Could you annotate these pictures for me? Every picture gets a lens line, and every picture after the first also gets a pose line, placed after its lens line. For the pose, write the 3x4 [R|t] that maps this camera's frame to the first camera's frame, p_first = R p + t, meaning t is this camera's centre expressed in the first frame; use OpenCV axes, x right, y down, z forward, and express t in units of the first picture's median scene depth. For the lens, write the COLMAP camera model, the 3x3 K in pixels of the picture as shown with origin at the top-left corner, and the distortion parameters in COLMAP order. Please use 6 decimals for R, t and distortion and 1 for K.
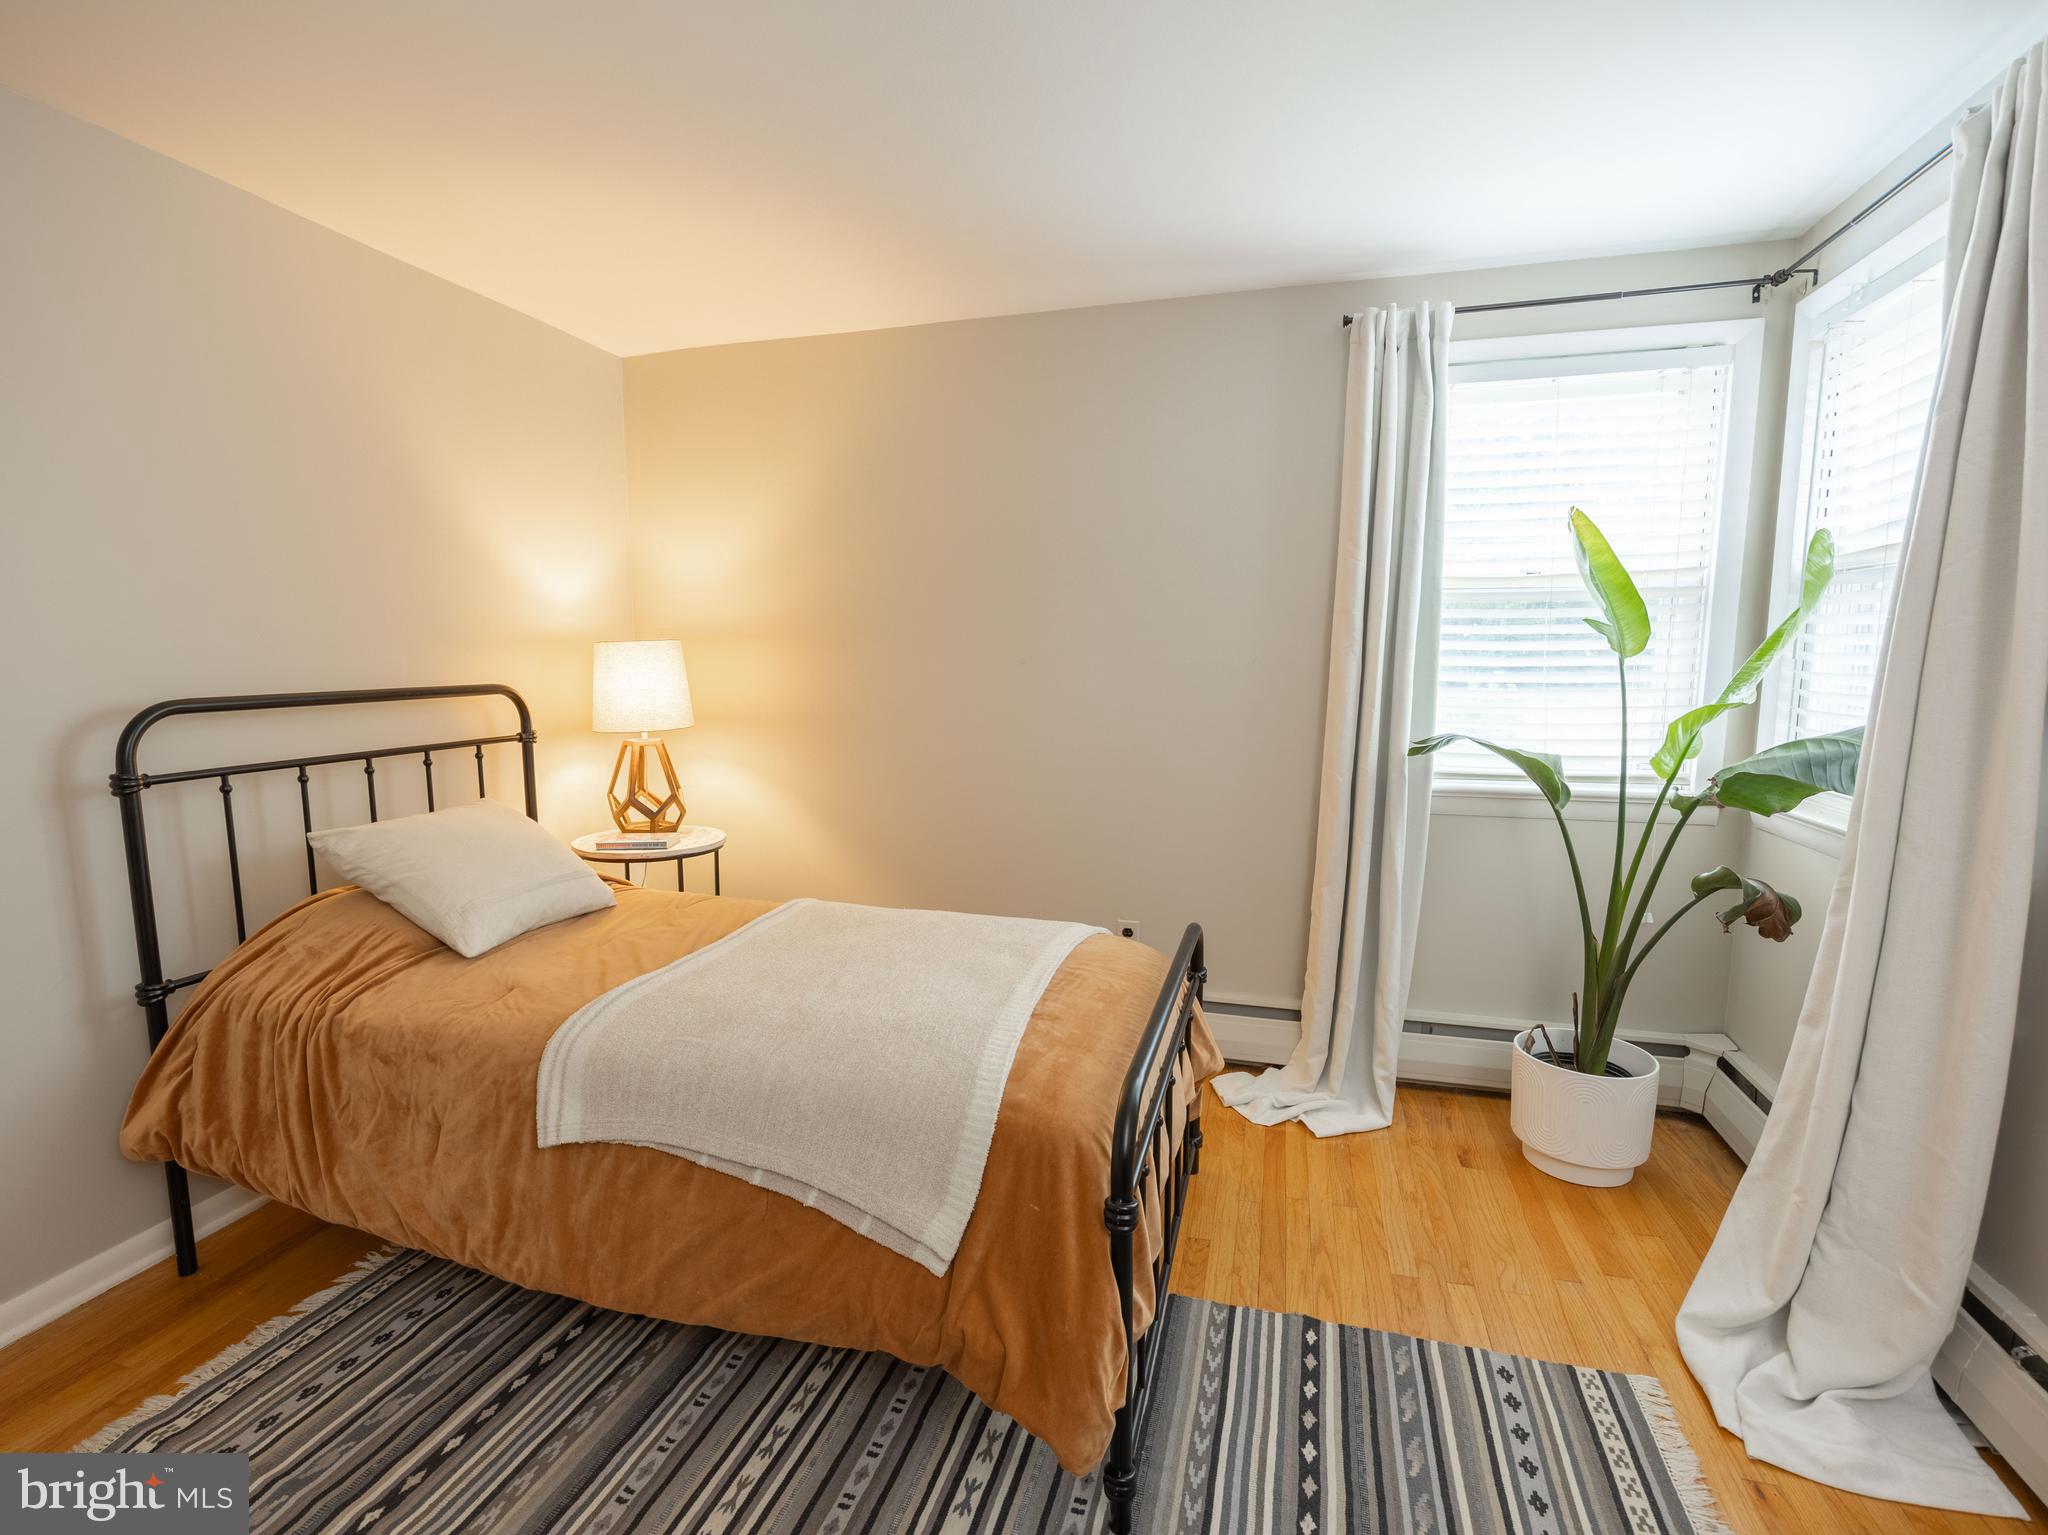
lens RADIAL K [[925.5, 0, 1024.0], [0, 925.5, 767.5], [0, 0, 1]] dist [-0.011032, -0.000934]
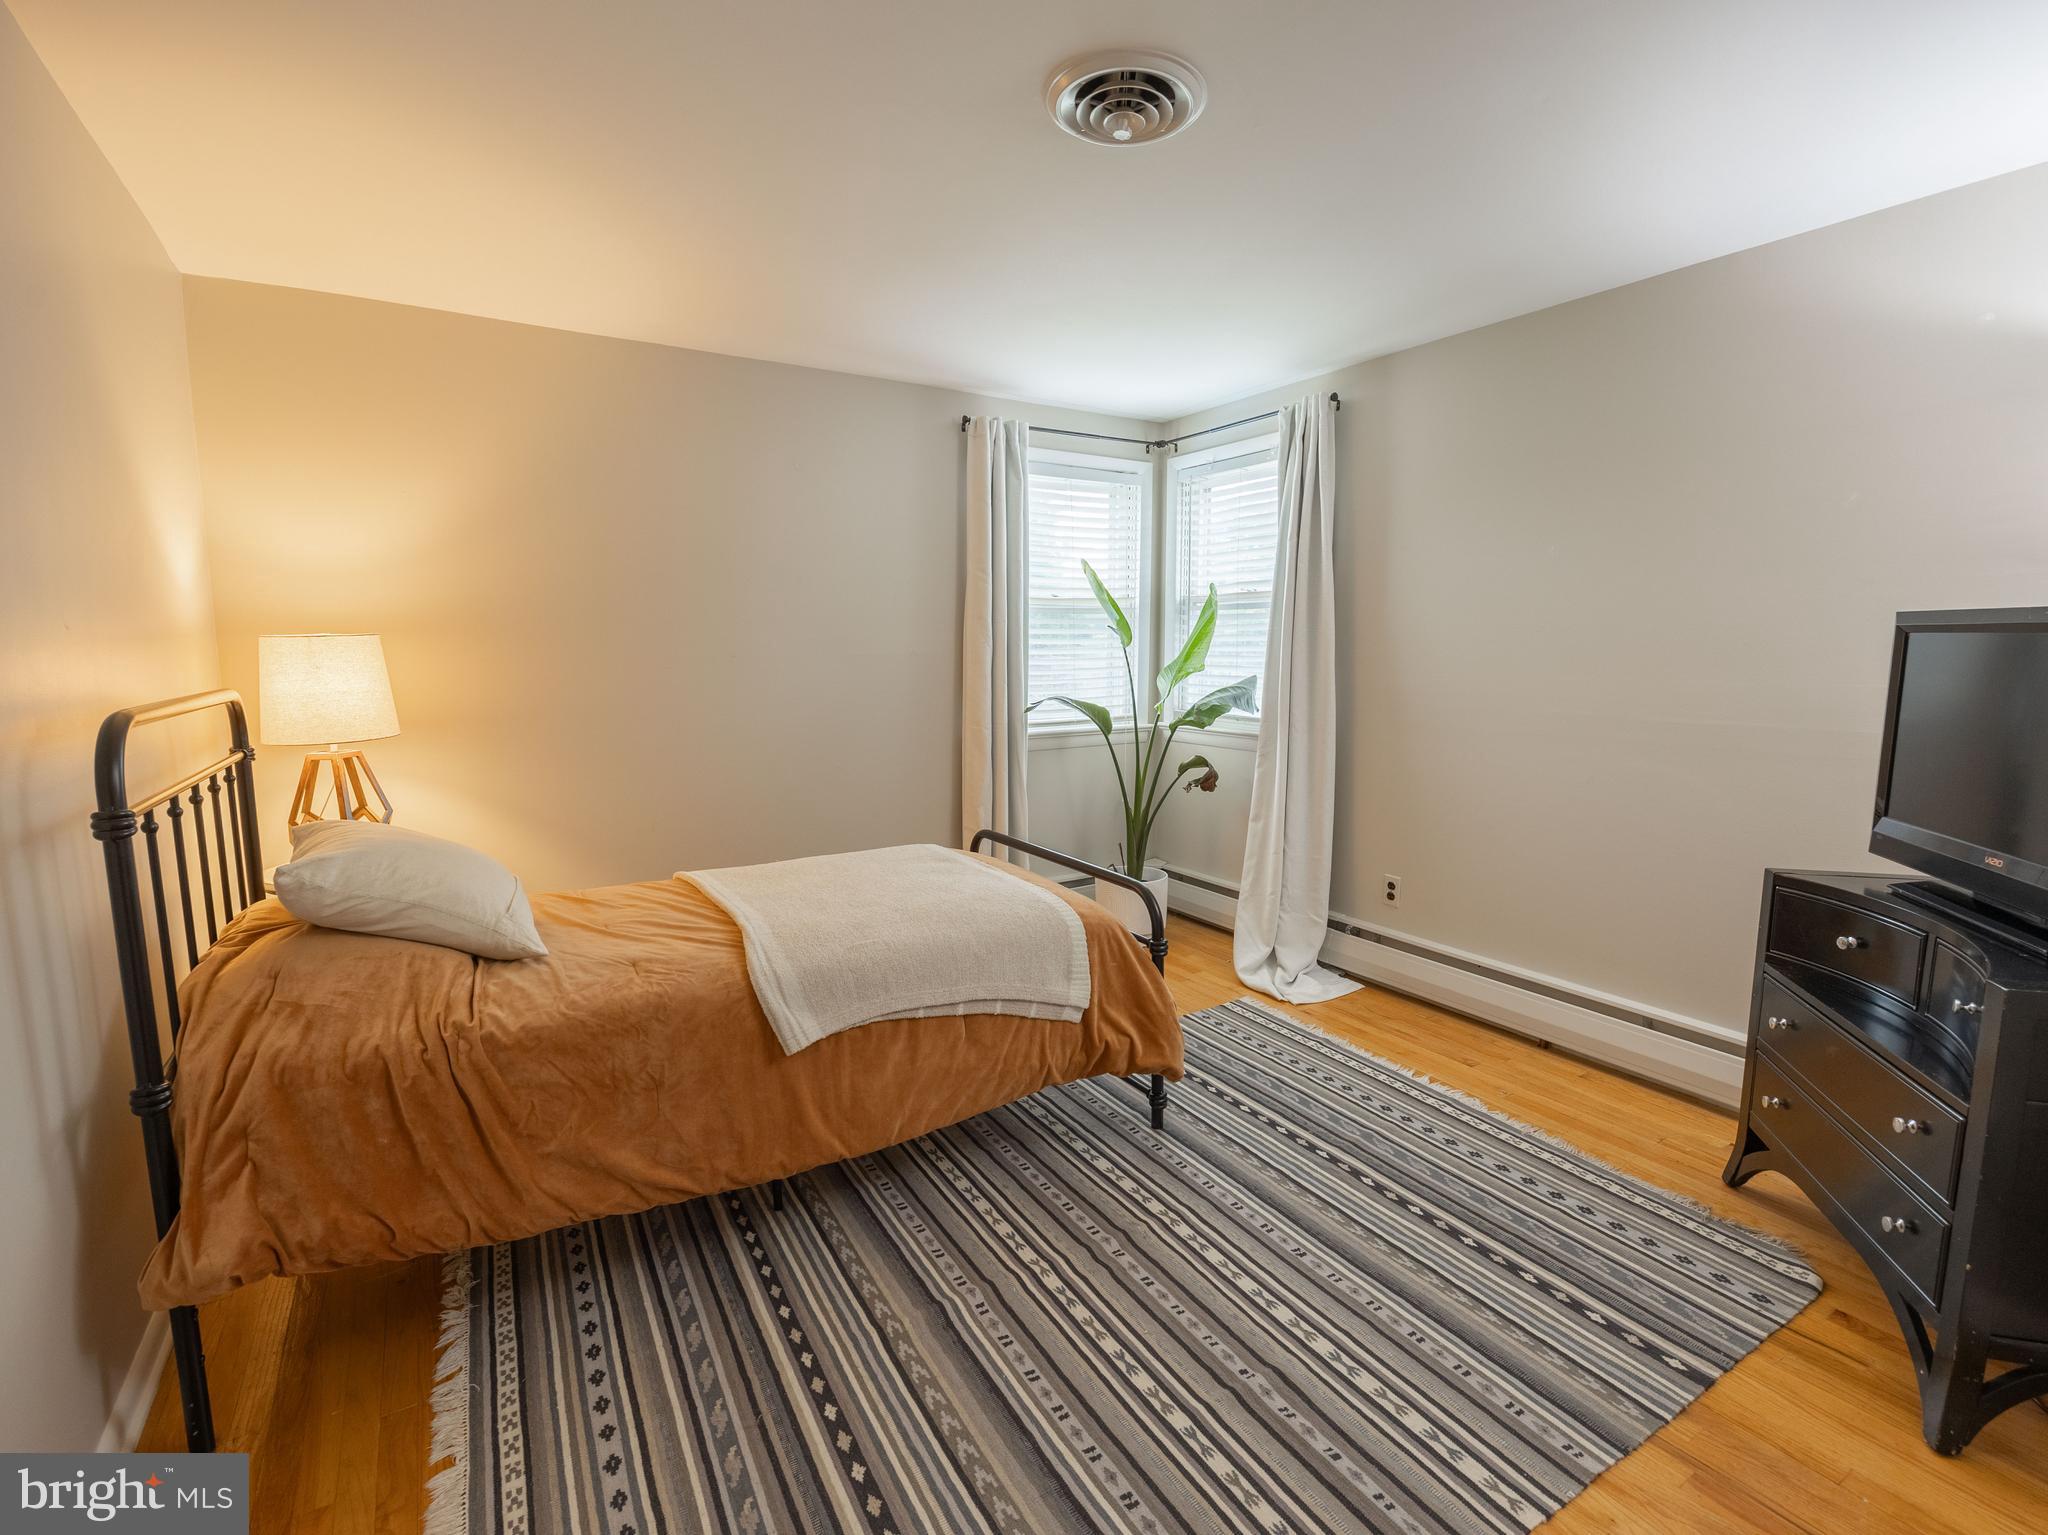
lens RADIAL K [[925.5, 0, 1024.0], [0, 925.5, 767.5], [0, 0, 1]] dist [-0.011032, -0.000934]
pose [[0.671058, -0.097045, 0.735026, -0.918185], [0.094334, 0.994515, 0.045181, 0.009326], [-0.735379, 0.039019, 0.676531, -0.048267]]
